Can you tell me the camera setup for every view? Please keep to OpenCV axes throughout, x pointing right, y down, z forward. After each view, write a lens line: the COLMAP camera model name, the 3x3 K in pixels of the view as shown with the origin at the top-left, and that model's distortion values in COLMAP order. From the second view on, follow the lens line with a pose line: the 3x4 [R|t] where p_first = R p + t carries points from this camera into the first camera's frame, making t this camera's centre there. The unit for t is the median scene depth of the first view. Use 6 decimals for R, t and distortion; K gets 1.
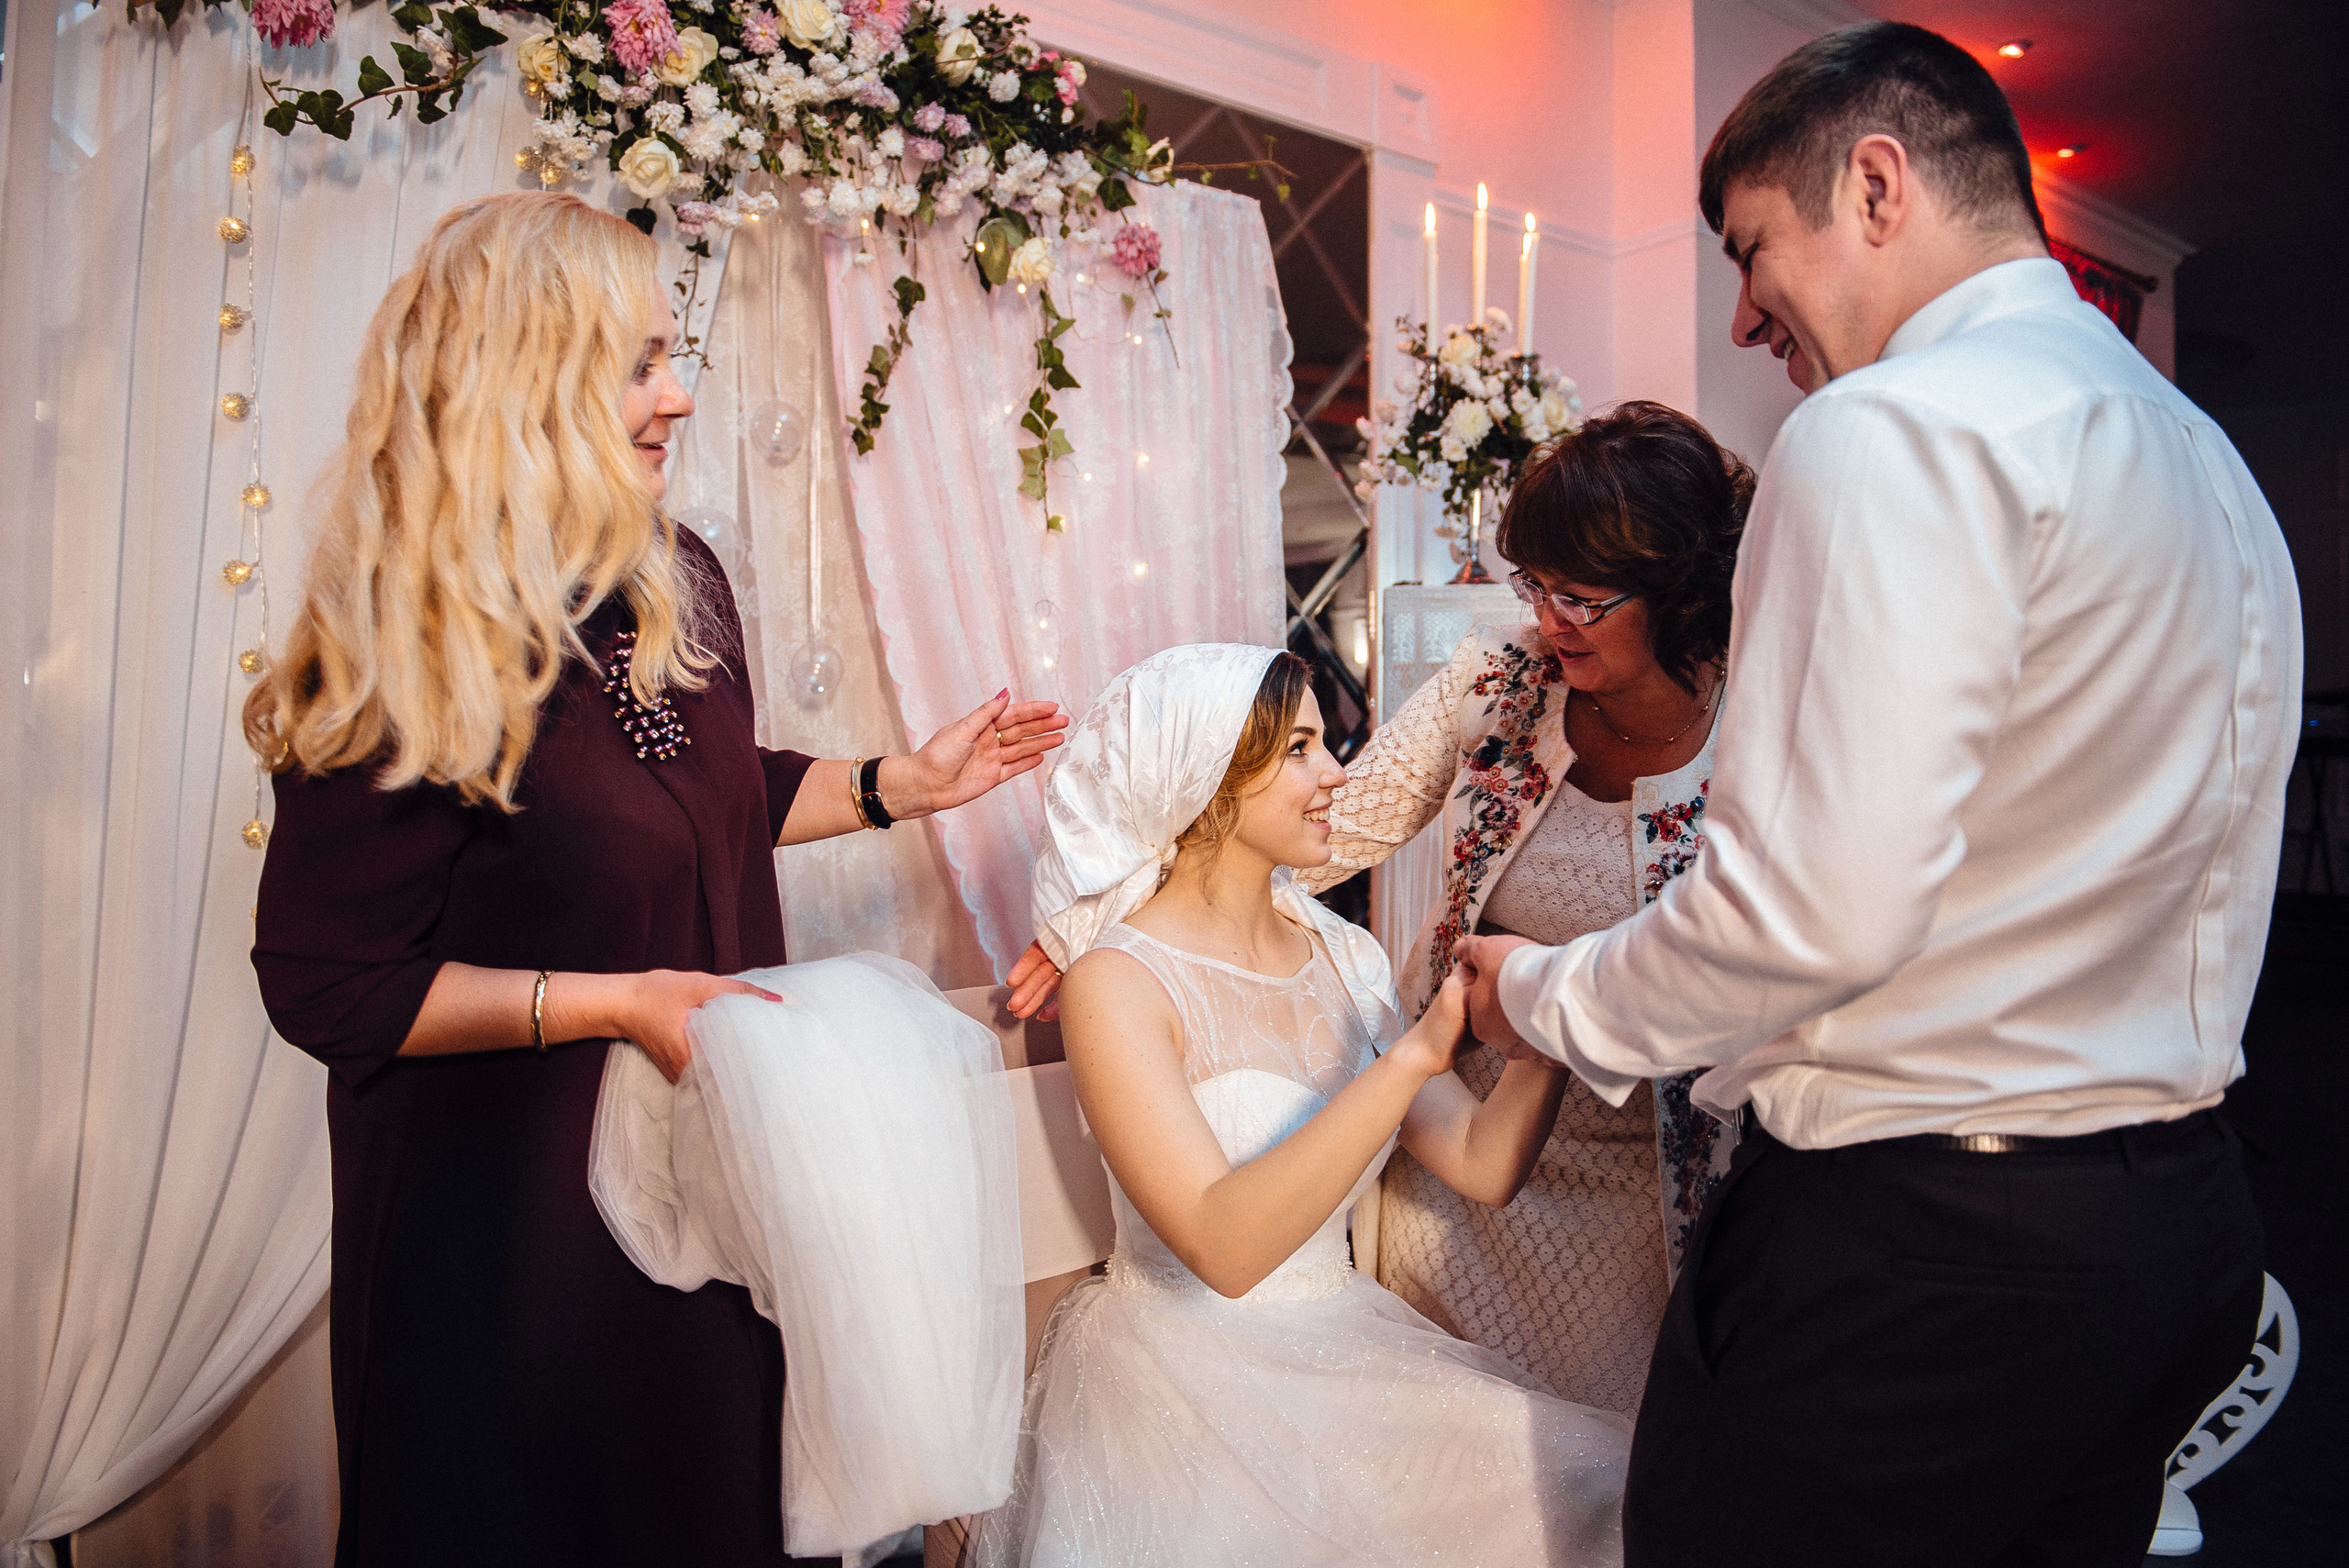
lens RADIAL K [[1659.7, 0, 1174.3], [0, 1659.7, 790.2], [0, 0, 1]] dist [-0.030248, -0.008675]
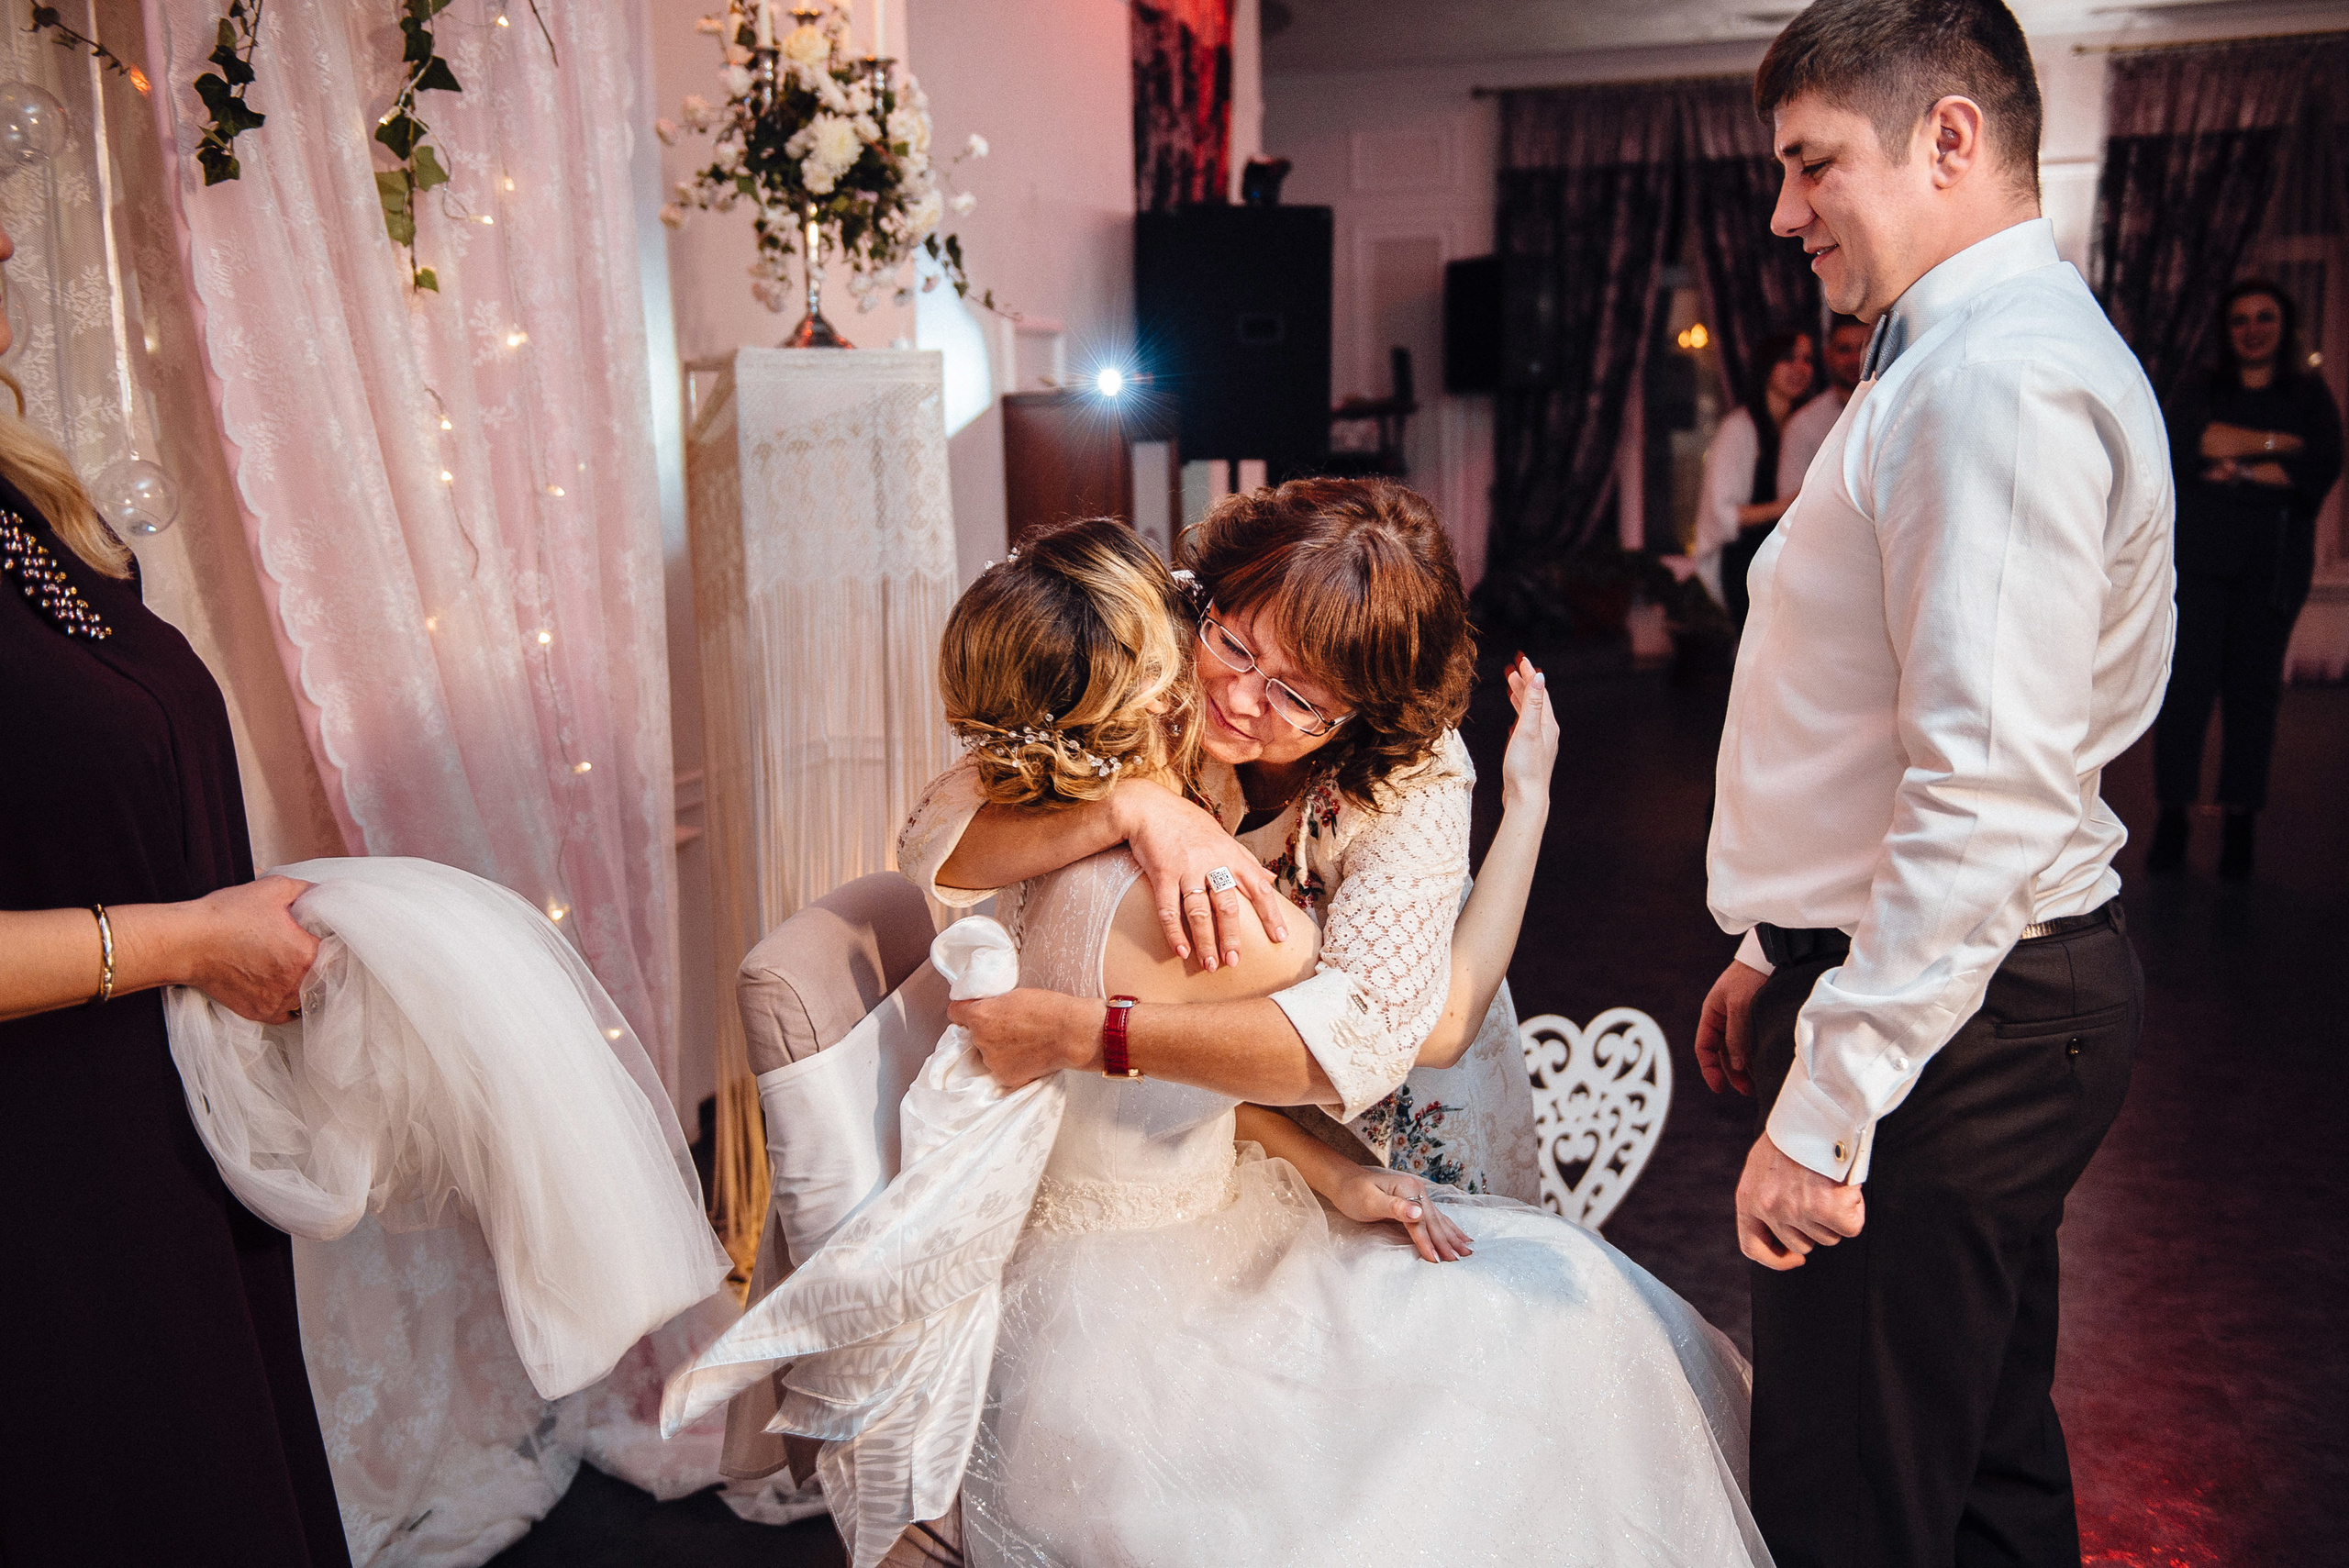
lens RADIAL K [[2215.9, 0, 1168.5], [0, 2215.9, 796.0], [0, 0, 1]] dist [0.001494, 0.000000]
pose [[0.811020, -0.112110, 0.574176, -0.403532], [0.037133, 0.989352, 0.140725, -0.064951], [-0.583839, -0.092810, 0.806547, 0.014357]]
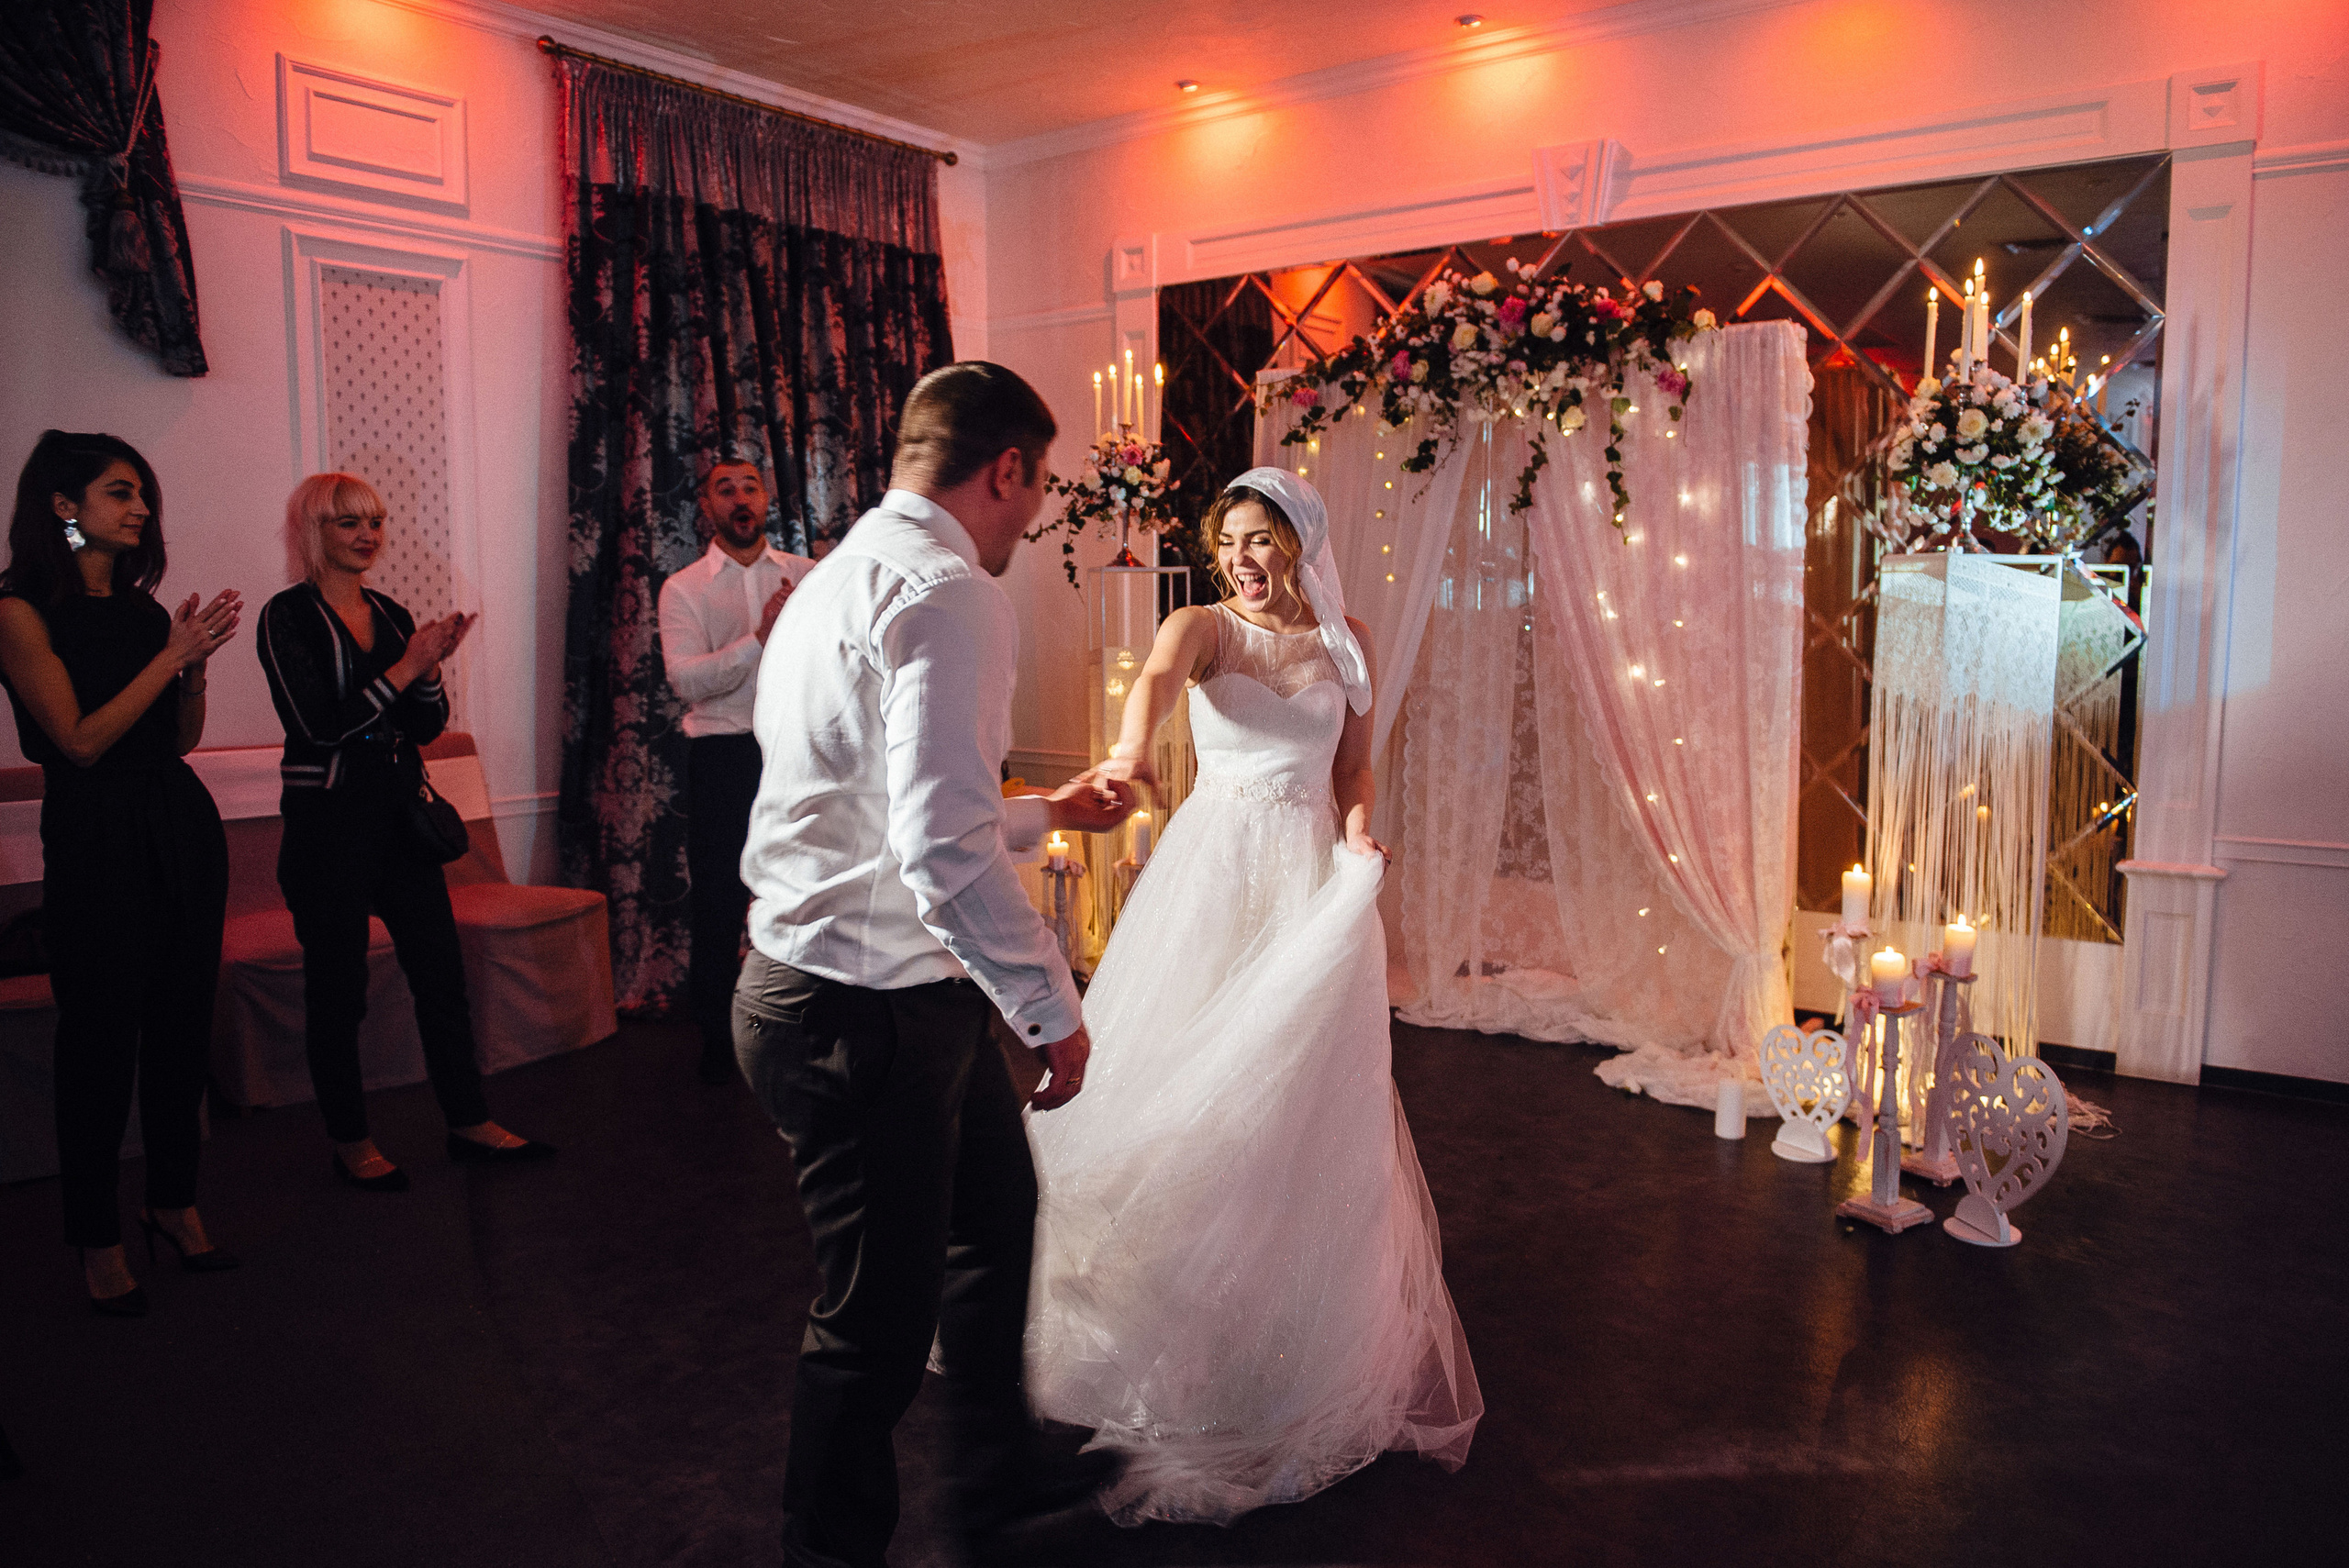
lens RADIAL K [[1659.7, 0, 1184.6], [0, 1659.7, 782.5], [0, 0, 1]] dist [-0.030248, -0.008675]
pose [[0.280555, 0.116338, -0.952761, 1.685841], [-0.008710, 0.992895, 0.118673, -0.109817], [0.959798, -0.024996, 0.279575, -0.026420]]
